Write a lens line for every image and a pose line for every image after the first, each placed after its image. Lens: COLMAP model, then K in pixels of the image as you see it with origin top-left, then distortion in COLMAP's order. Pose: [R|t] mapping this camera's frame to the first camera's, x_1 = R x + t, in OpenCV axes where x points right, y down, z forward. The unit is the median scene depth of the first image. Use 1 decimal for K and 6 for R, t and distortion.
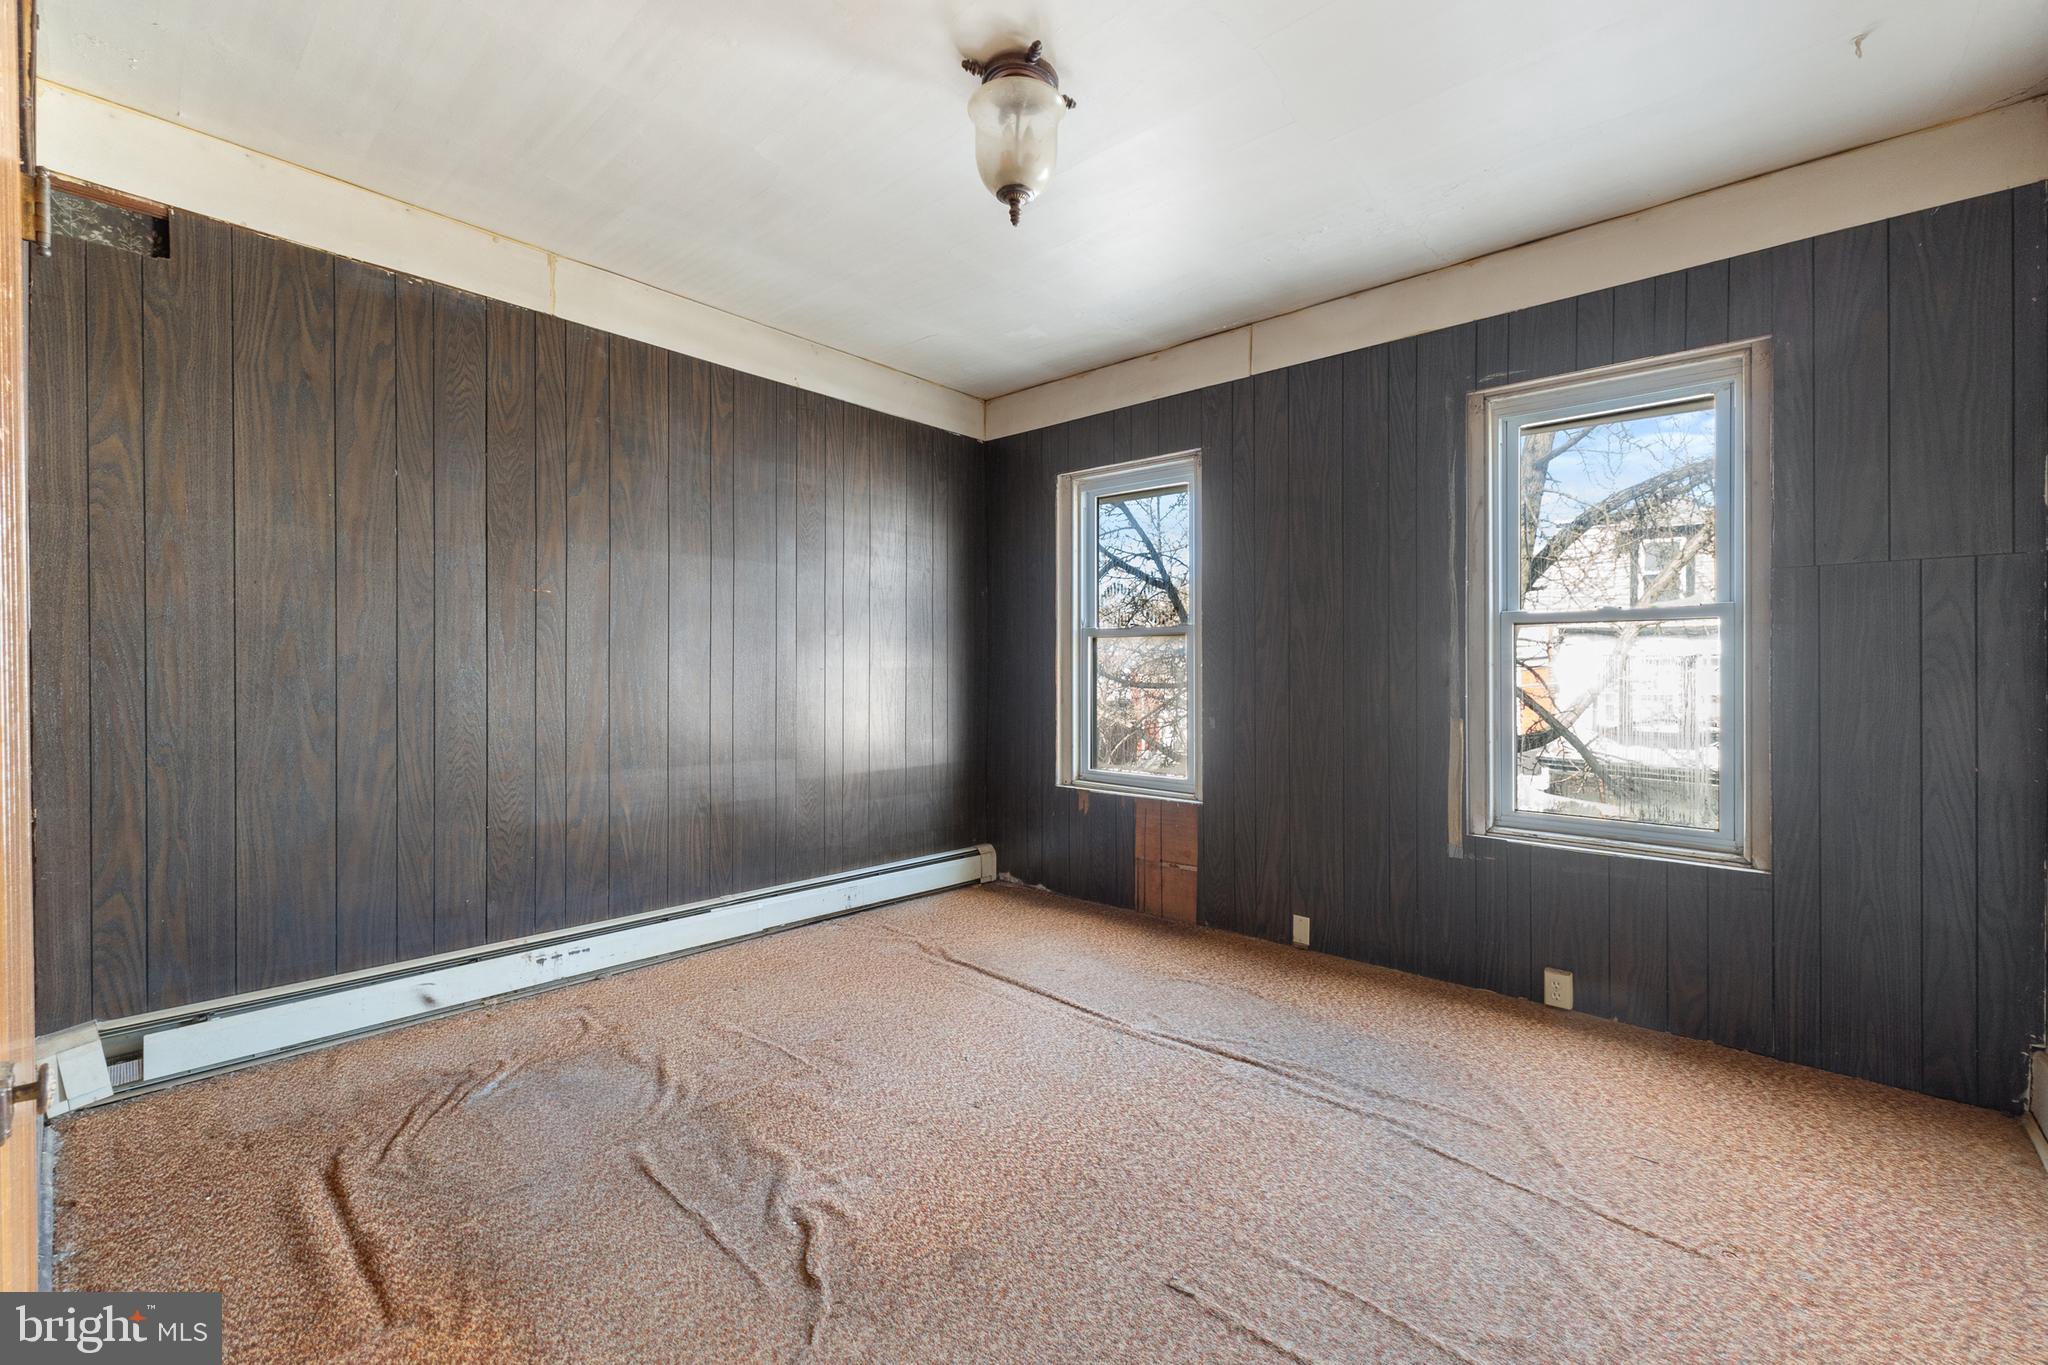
lens RADIAL K [[857.6, 0, 1024.0], [0, 857.6, 663.4], [0, 0, 1]] dist [0.007646, -0.000011]
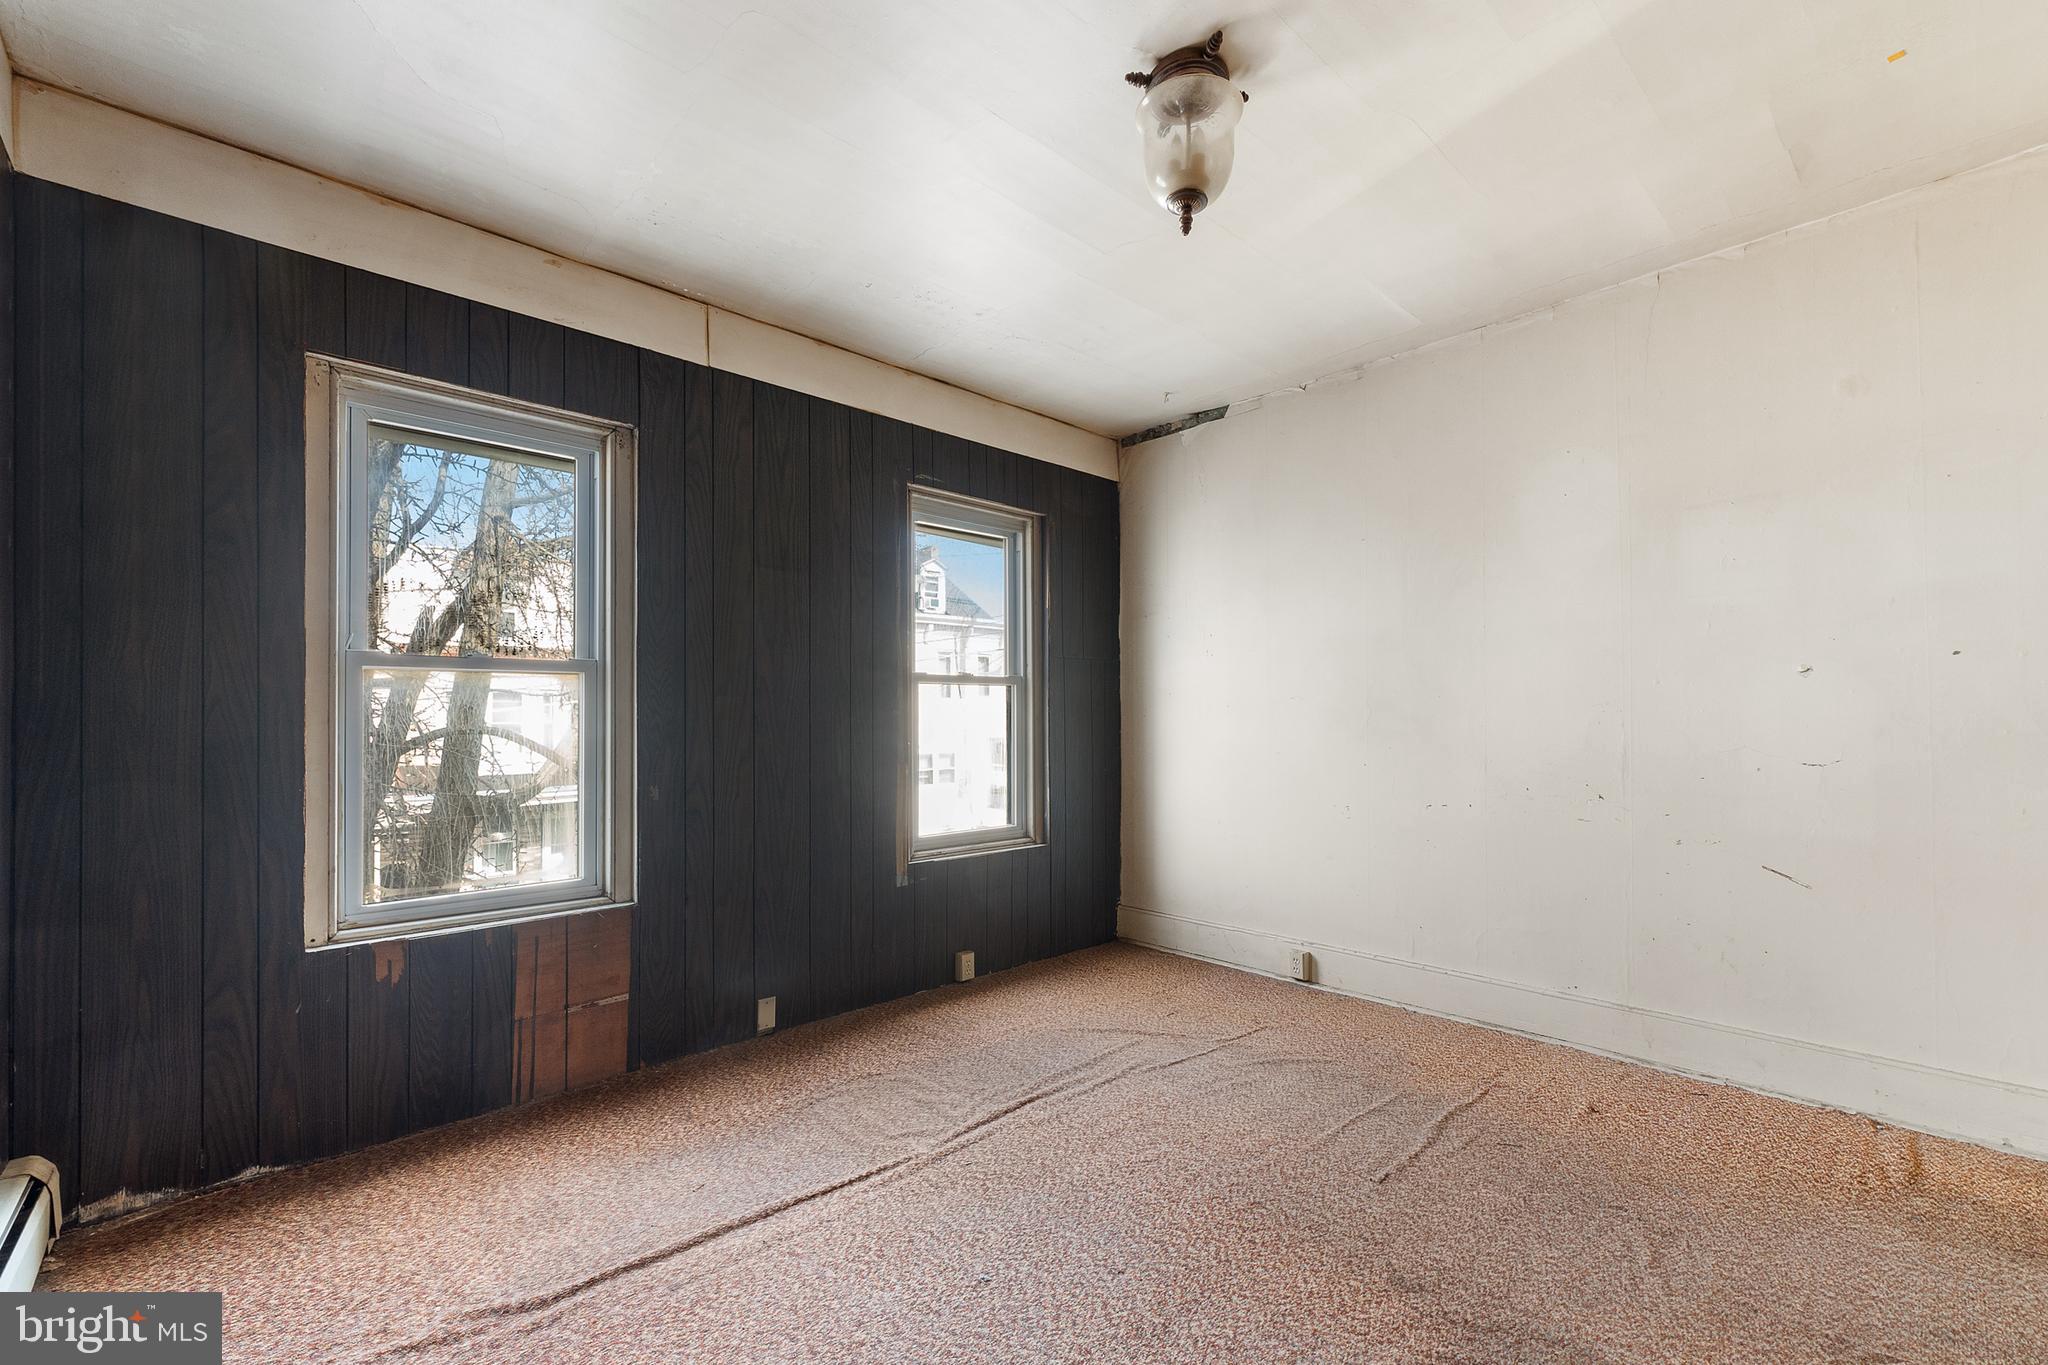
lens RADIAL K [[869.1, 0, 1026.6], [0, 869.1, 698.3], [0, 0, 1]] dist [0.001128, 0.000063]
pose [[0.078393, 0.021670, 0.996687, -0.566802], [0.001045, 0.999761, -0.021819, 0.003009], [-0.996922, 0.002752, 0.078352, 0.664310]]
